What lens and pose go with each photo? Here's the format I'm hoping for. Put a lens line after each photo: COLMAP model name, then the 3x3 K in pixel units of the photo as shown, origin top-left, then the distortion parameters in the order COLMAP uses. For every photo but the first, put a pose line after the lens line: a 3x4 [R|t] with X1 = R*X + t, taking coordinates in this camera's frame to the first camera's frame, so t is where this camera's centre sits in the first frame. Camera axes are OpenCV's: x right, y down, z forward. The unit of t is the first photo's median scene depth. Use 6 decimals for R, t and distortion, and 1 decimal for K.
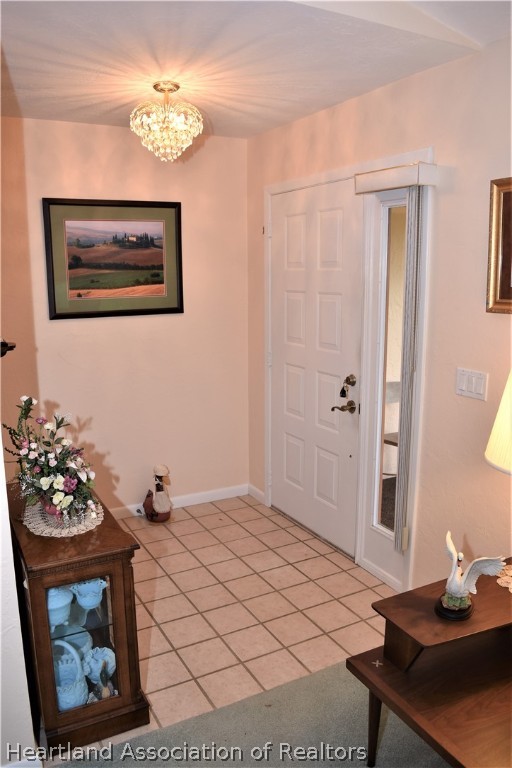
lens RADIAL K [[602.8, 0, 254.3], [0, 602.8, 387.8], [0, 0, 1]] dist [-0.086447, 0.001339]
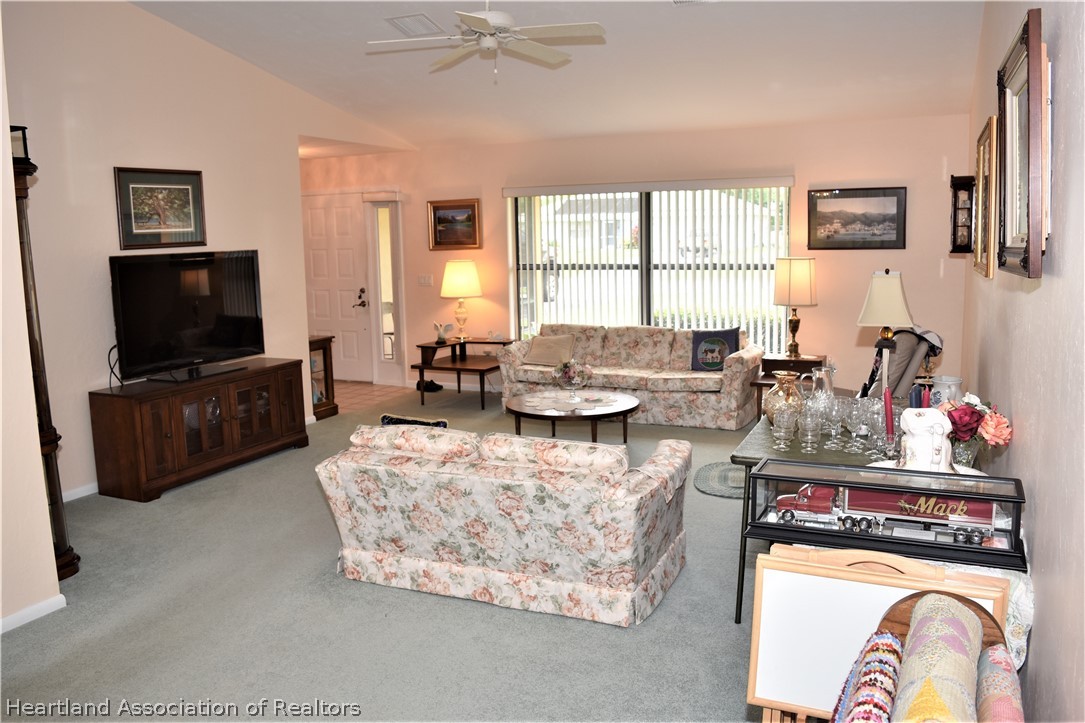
lens RADIAL K [[851.6, 0, 536.9], [0, 851.6, 357.7], [0, 0, 1]] dist [-0.086447, 0.001339]
pose [[0.803824, -0.096662, 0.586961, -1.060308], [0.129241, 0.991518, -0.013707, 0.325479], [-0.580657, 0.086877, 0.809499, -1.629455]]
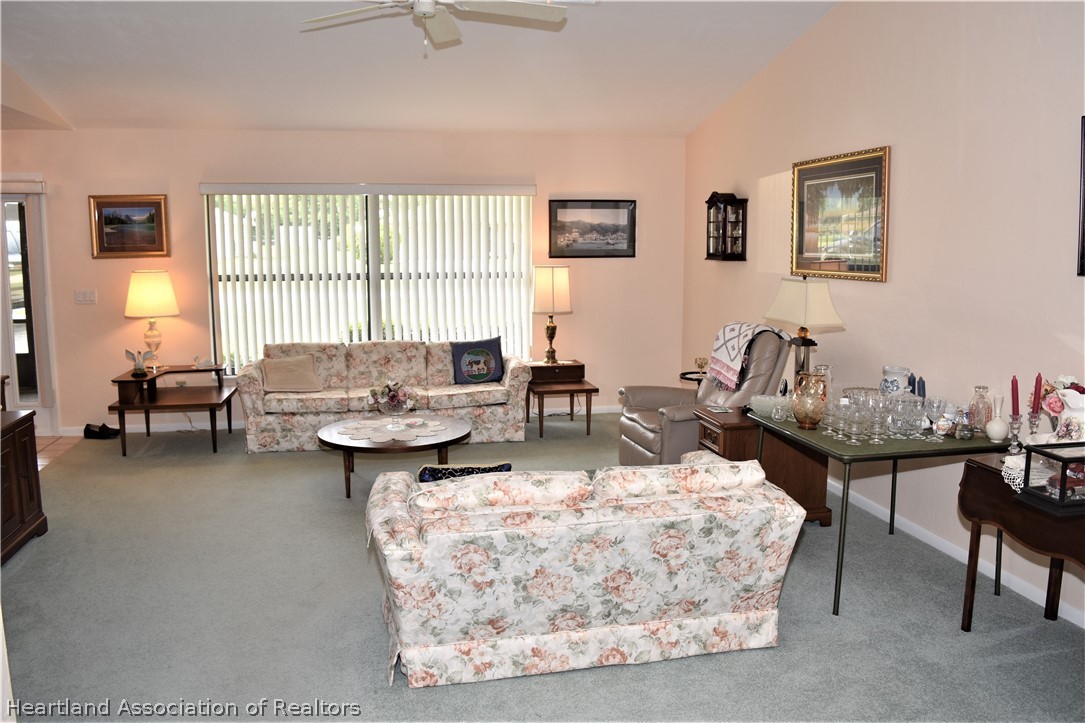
lens RADIAL K [[851.6, 0, 542.2], [0, 851.6, 361.1], [0, 0, 1]] dist [-0.086447, 0.001339]
pose [[0.292101, -0.129905, 0.947524, -1.375171], [0.179745, 0.980534, 0.079019, 0.193379], [-0.939345, 0.147231, 0.309765, -0.922844]]
